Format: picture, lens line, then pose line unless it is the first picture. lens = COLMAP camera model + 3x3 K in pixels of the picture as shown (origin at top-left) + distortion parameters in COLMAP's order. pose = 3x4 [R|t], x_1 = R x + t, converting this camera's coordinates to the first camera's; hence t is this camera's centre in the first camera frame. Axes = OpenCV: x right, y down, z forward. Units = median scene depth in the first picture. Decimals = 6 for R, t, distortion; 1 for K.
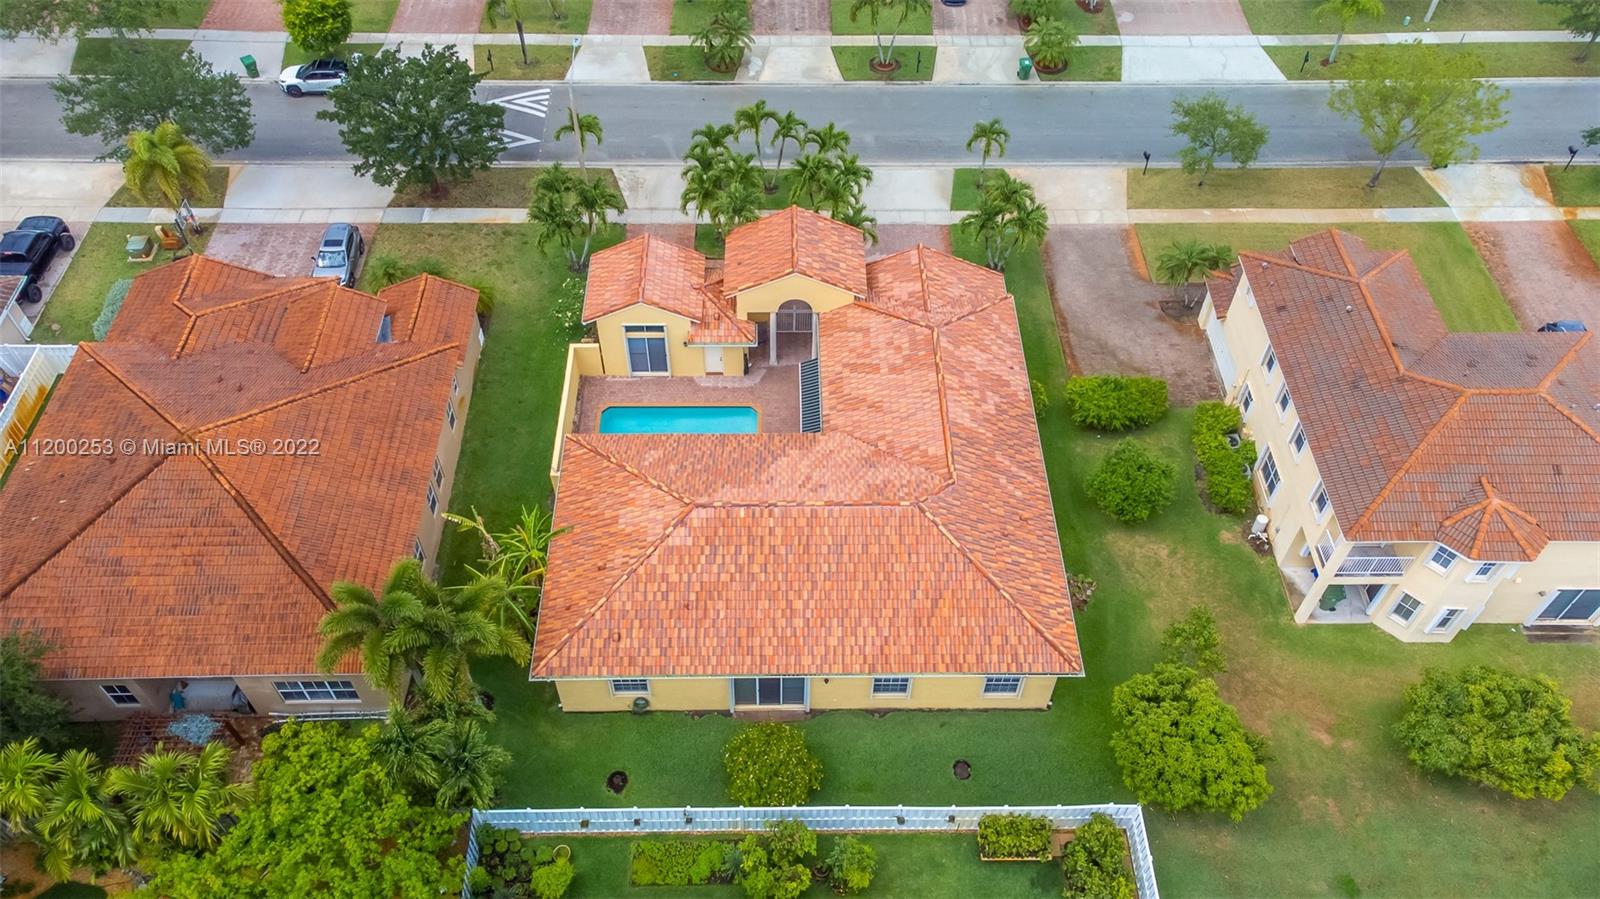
lens RADIAL K [[1232.0, 0, 795.3], [0, 1232.0, 443.1], [0, 0, 1]] dist [0.018486, 0.063840]
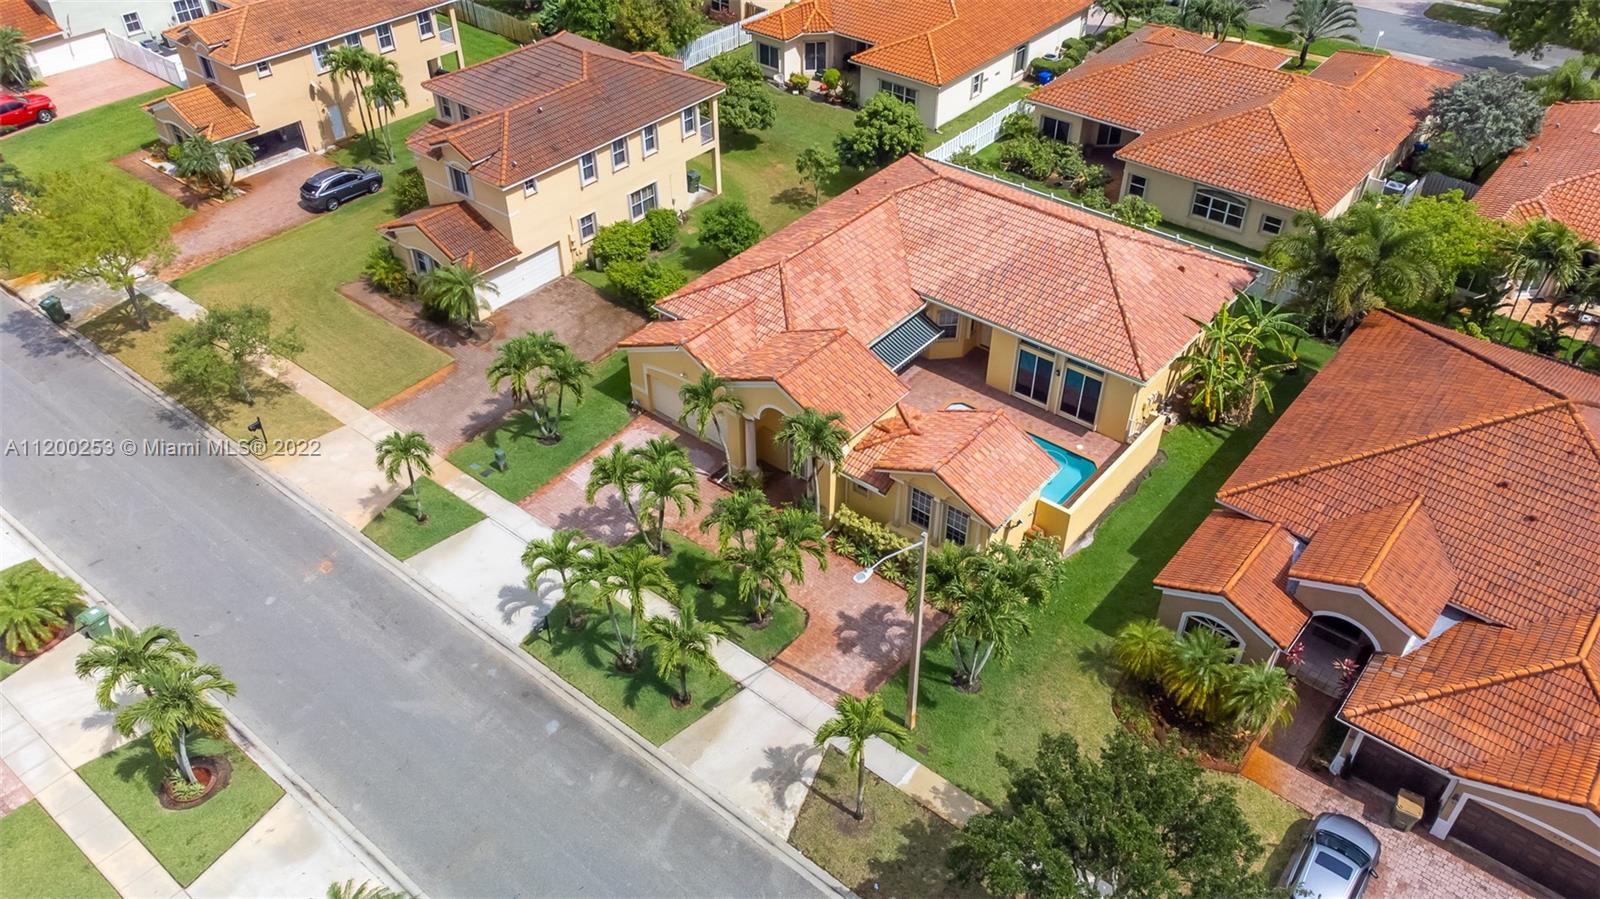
lens RADIAL K [[1198.4, 0, 797.0], [0, 1198.4, 449.5], [0, 0, 1]] dist [0.020906, 0.060179]
pose [[-0.763938, -0.409603, 0.498622, -0.406213], [0.489681, 0.135253, 0.861347, -0.821931], [-0.420250, 0.902182, 0.097250, 0.926584]]
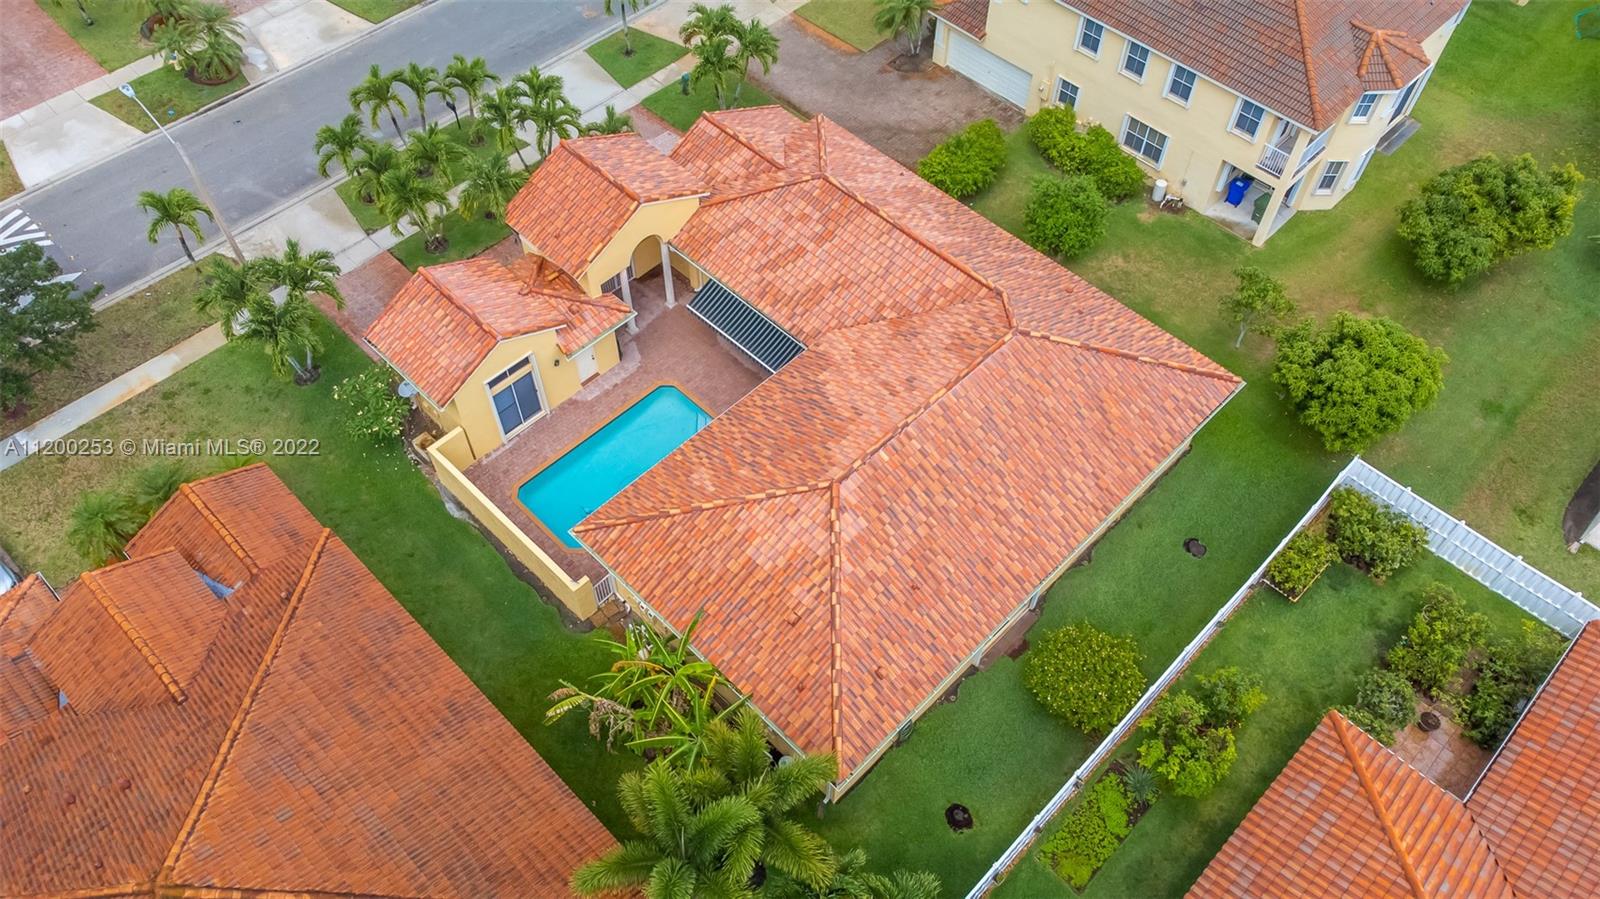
lens RADIAL K [[1198.4, 0, 797.0], [0, 1198.4, 449.5], [0, 0, 1]] dist [0.020906, 0.060179]
pose [[0.713138, -0.569295, 0.409068, -0.307040], [0.536094, 0.818879, 0.205037, -0.104793], [-0.451704, 0.073079, 0.889170, 0.257694]]
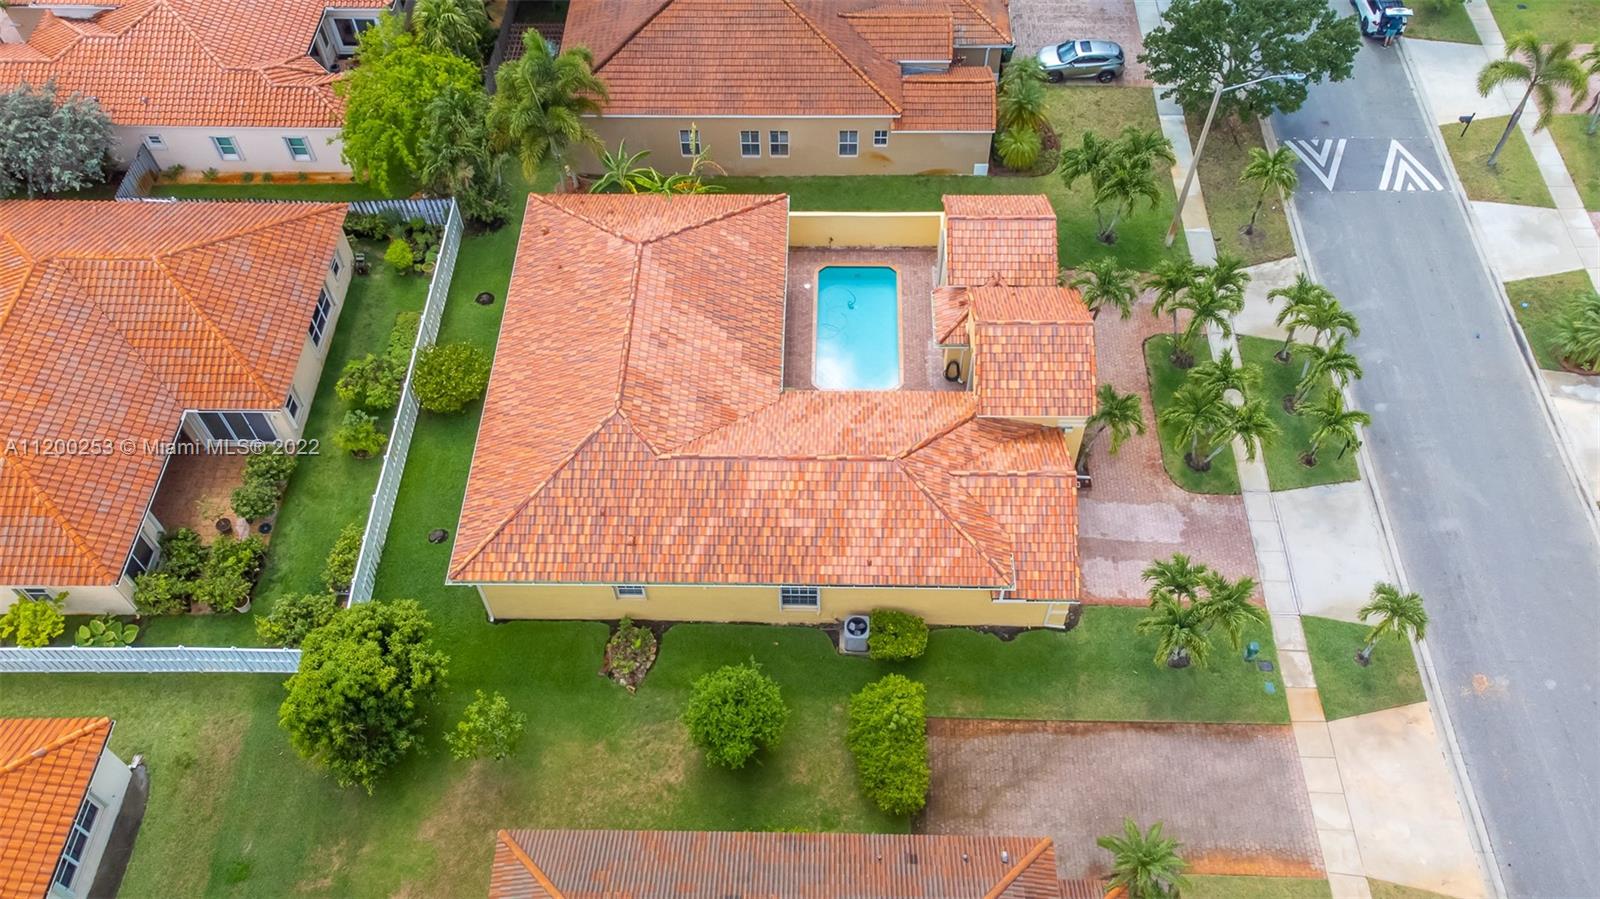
lens RADIAL K [[1294.8, 0, 796.3], [0, 1294.8, 443.7], [0, 0, 1]] dist [0.008698, 0.092098]
pose [[-0.036232, 0.797947, -0.601637, 0.561788], [-0.751263, 0.375257, 0.542942, -0.461851], [0.659008, 0.471660, 0.585872, 0.394680]]
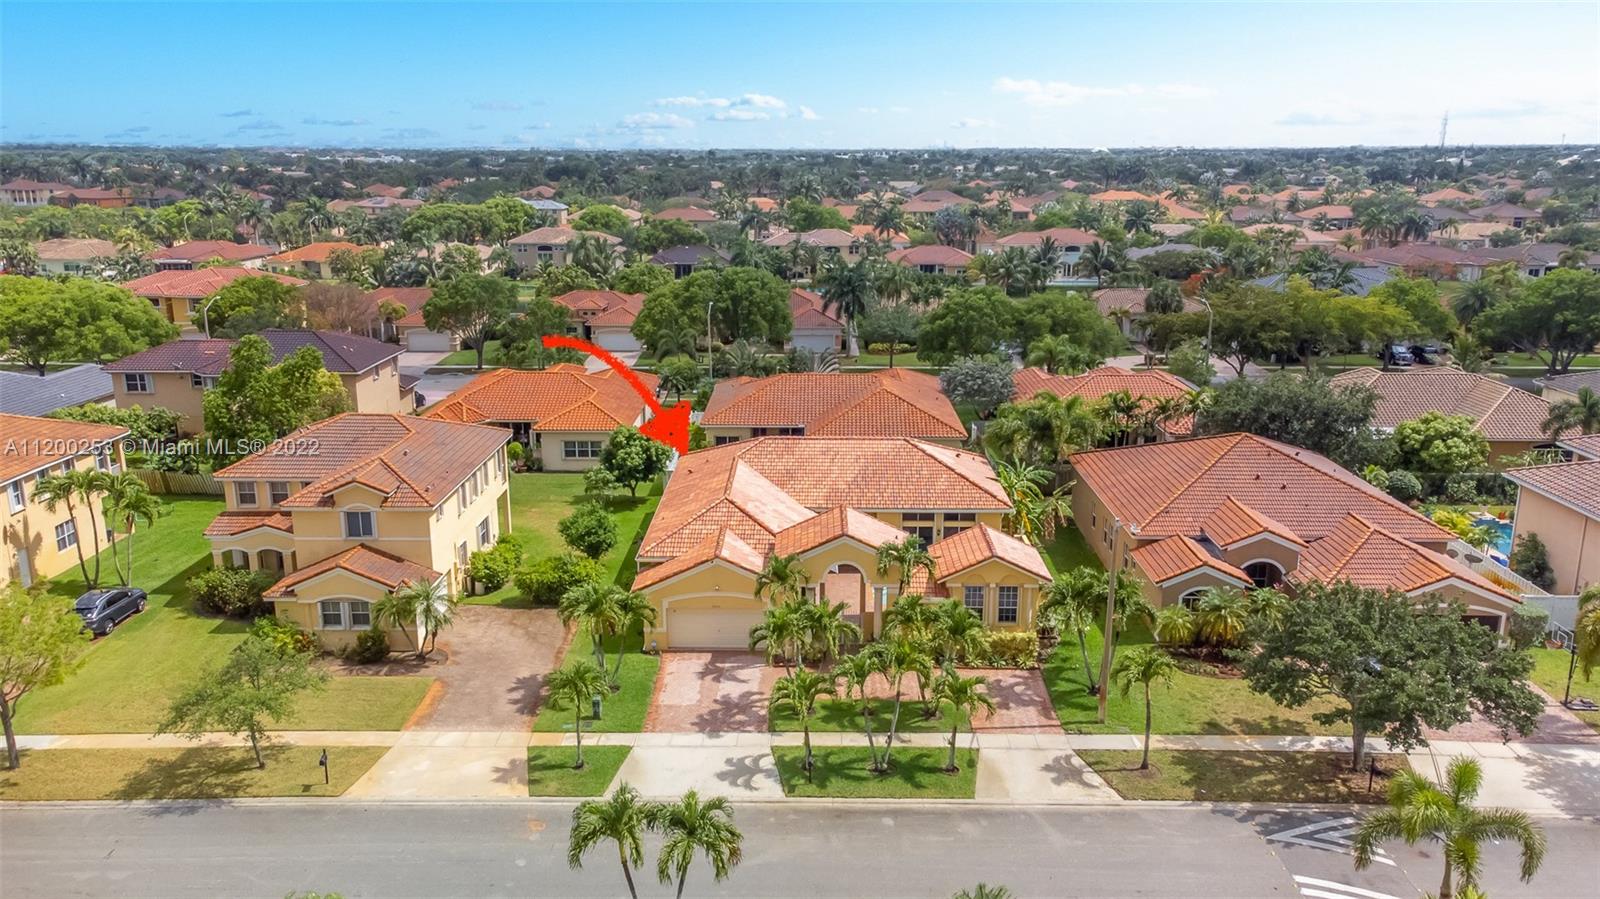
lens RADIAL K [[1198.4, 0, 797.0], [0, 1198.4, 449.5], [0, 0, 1]] dist [0.020906, 0.060179]
pose [[-0.999651, -0.015232, 0.021598, 0.016946], [0.012644, 0.442002, 0.896925, -1.035681], [-0.023208, 0.896885, -0.441655, 1.313320]]
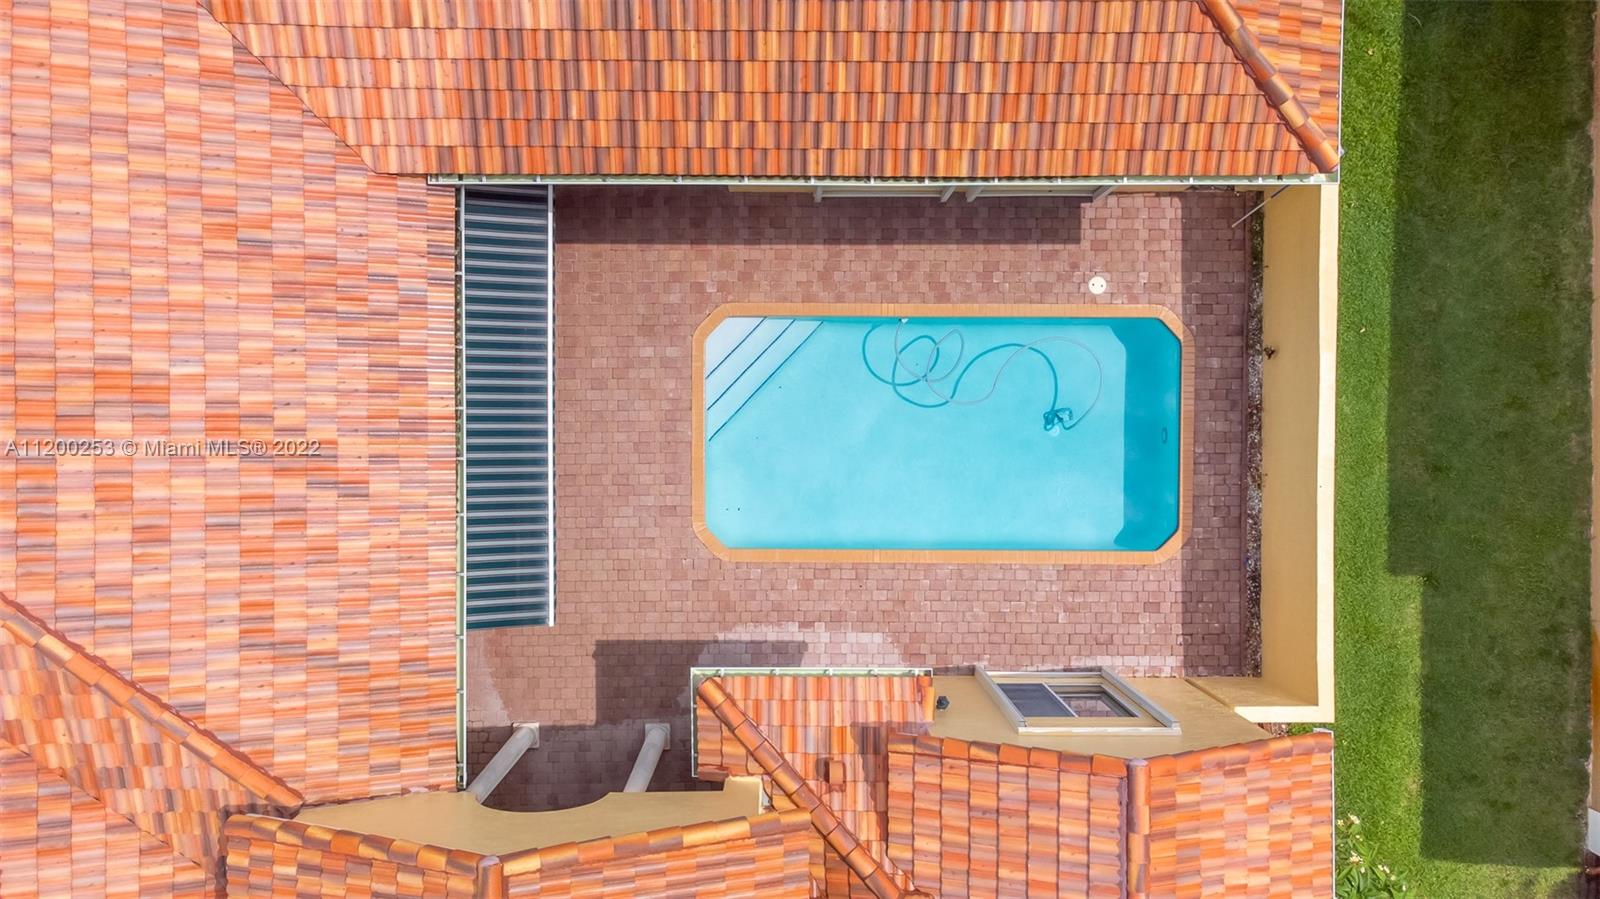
lens RADIAL K [[1199.5, 0, 800.0], [0, 1199.5, 449.5], [0, 0, 1]] dist [0.049811, -0.000798]
pose [[-0.999645, -0.012988, -0.023267, -0.046664], [-0.004649, -0.774762, 0.632236, -0.204694], [-0.026238, 0.632120, 0.774426, 0.711853]]
